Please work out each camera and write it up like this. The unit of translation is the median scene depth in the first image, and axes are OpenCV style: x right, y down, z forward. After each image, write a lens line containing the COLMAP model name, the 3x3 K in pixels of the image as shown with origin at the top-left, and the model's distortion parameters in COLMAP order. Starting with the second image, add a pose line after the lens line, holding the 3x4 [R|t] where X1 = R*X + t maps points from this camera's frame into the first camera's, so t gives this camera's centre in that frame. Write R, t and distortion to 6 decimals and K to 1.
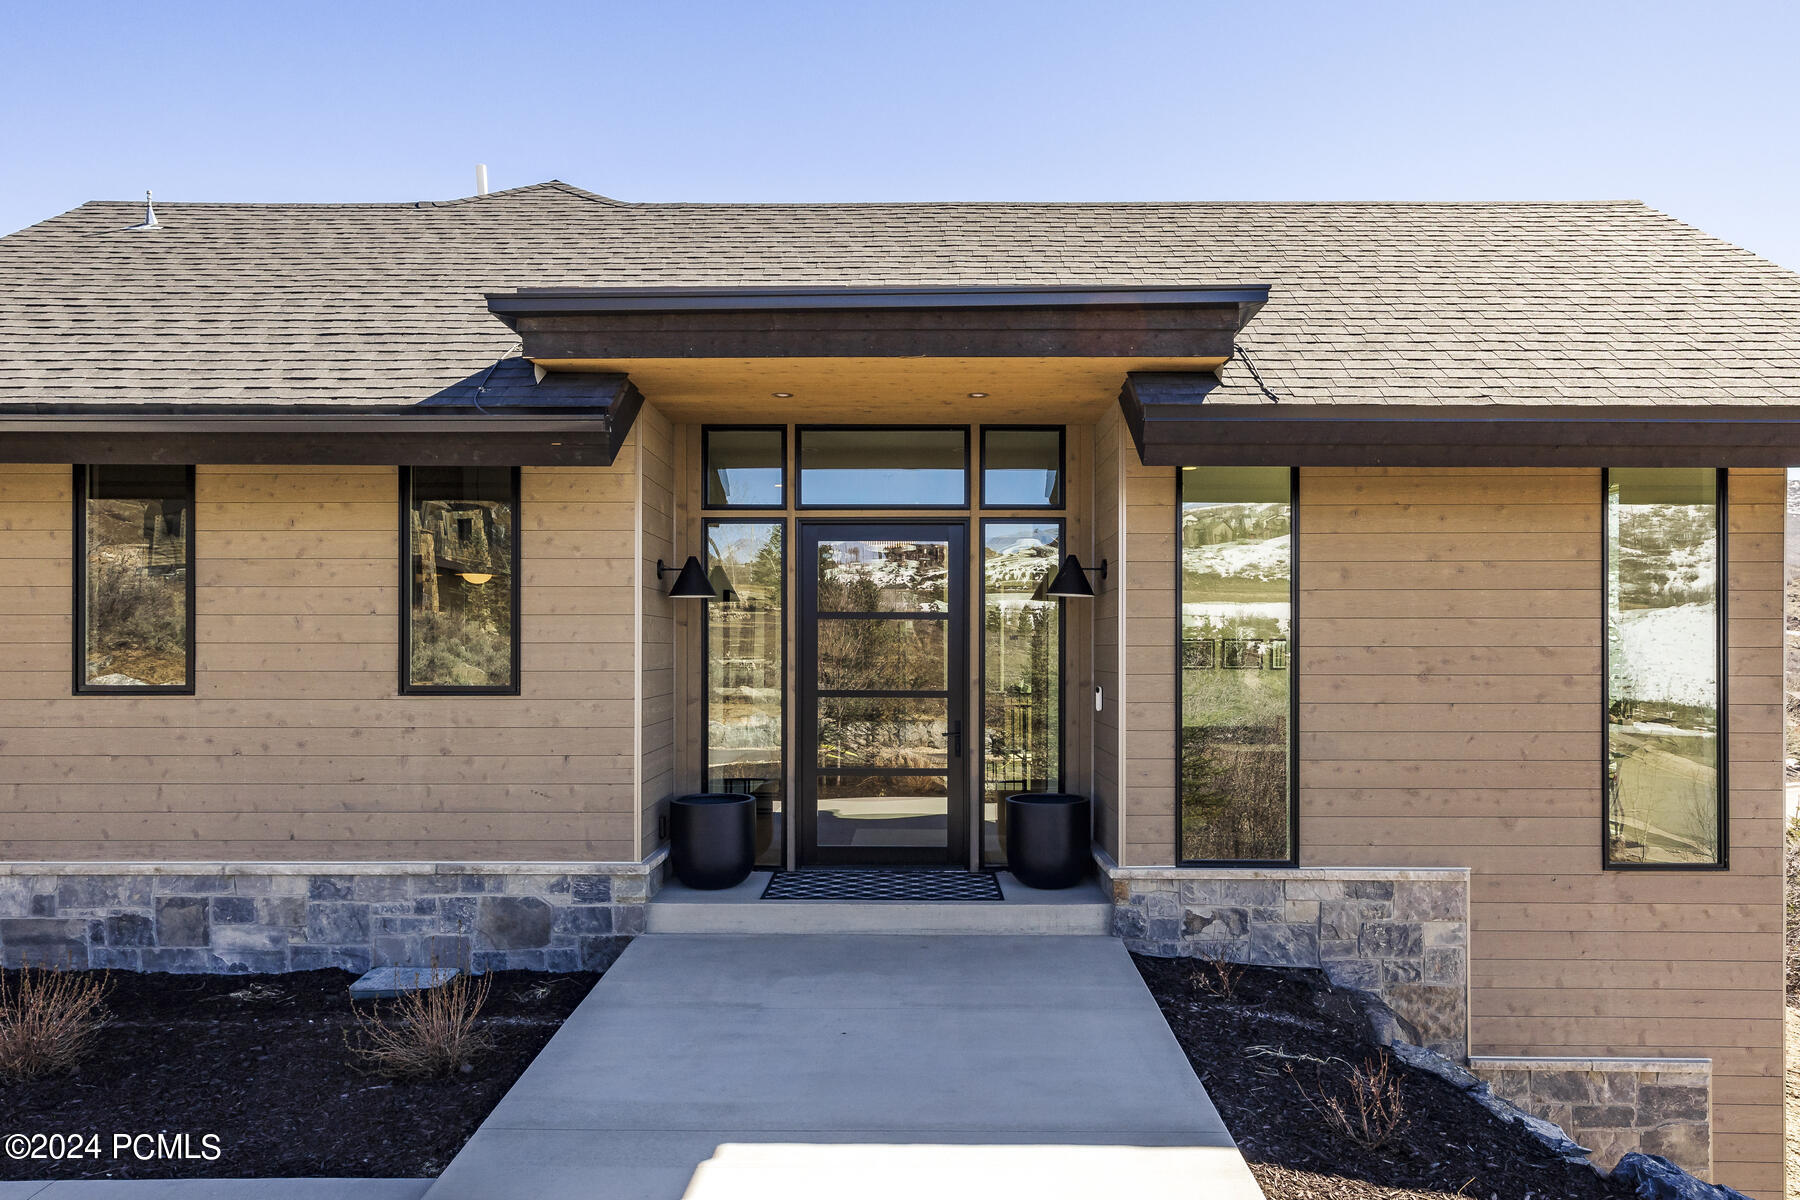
lens RADIAL K [[1206.9, 0, 900.7], [0, 1206.9, 567.9], [0, 0, 1]] dist [0.006810, 0.001989]
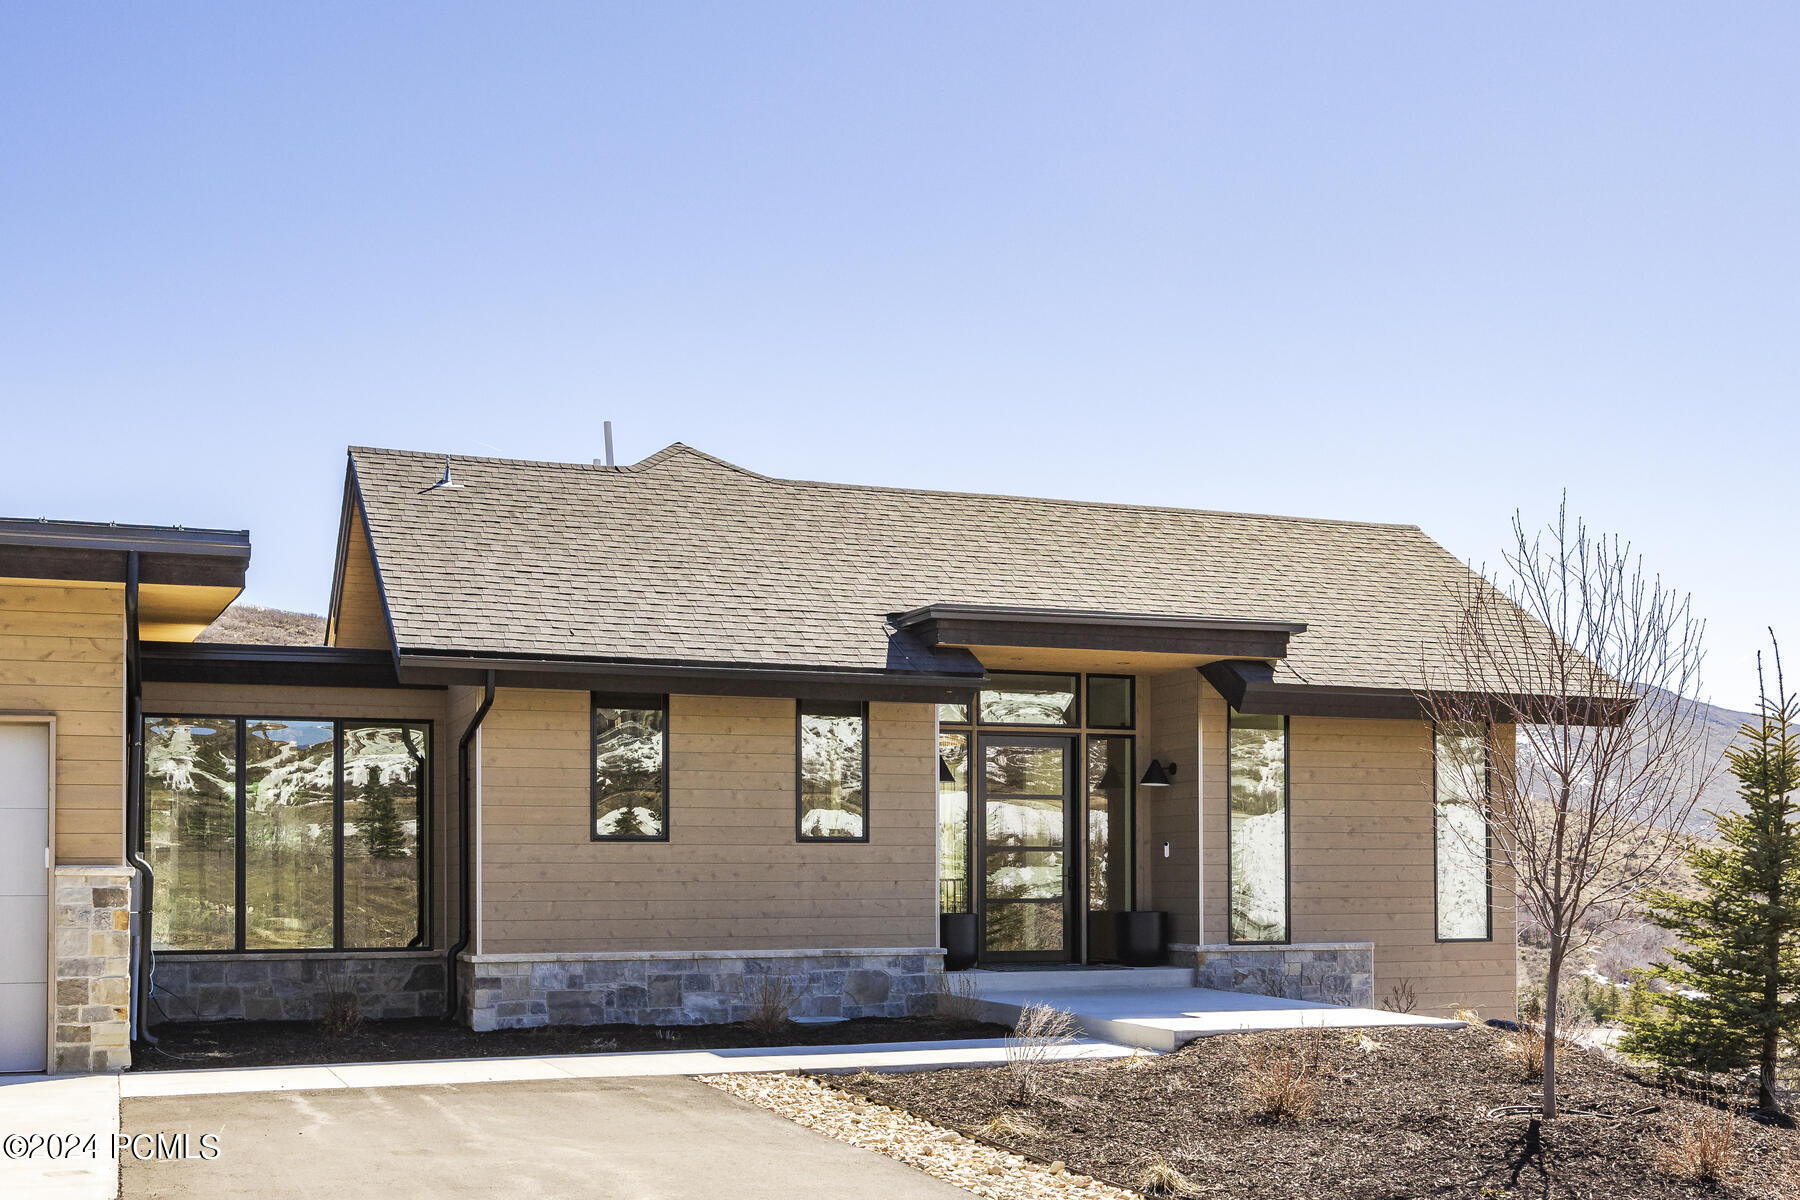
lens RADIAL K [[1907.4, 0, 900.0], [0, 1907.4, 600.0], [0, 0, 1]] dist [-0.005637, -0.010900]
pose [[0.930332, 0.049481, 0.363366, -1.210102], [-0.020269, 0.996279, -0.083772, -0.002941], [-0.366159, 0.070571, 0.927873, -1.366252]]
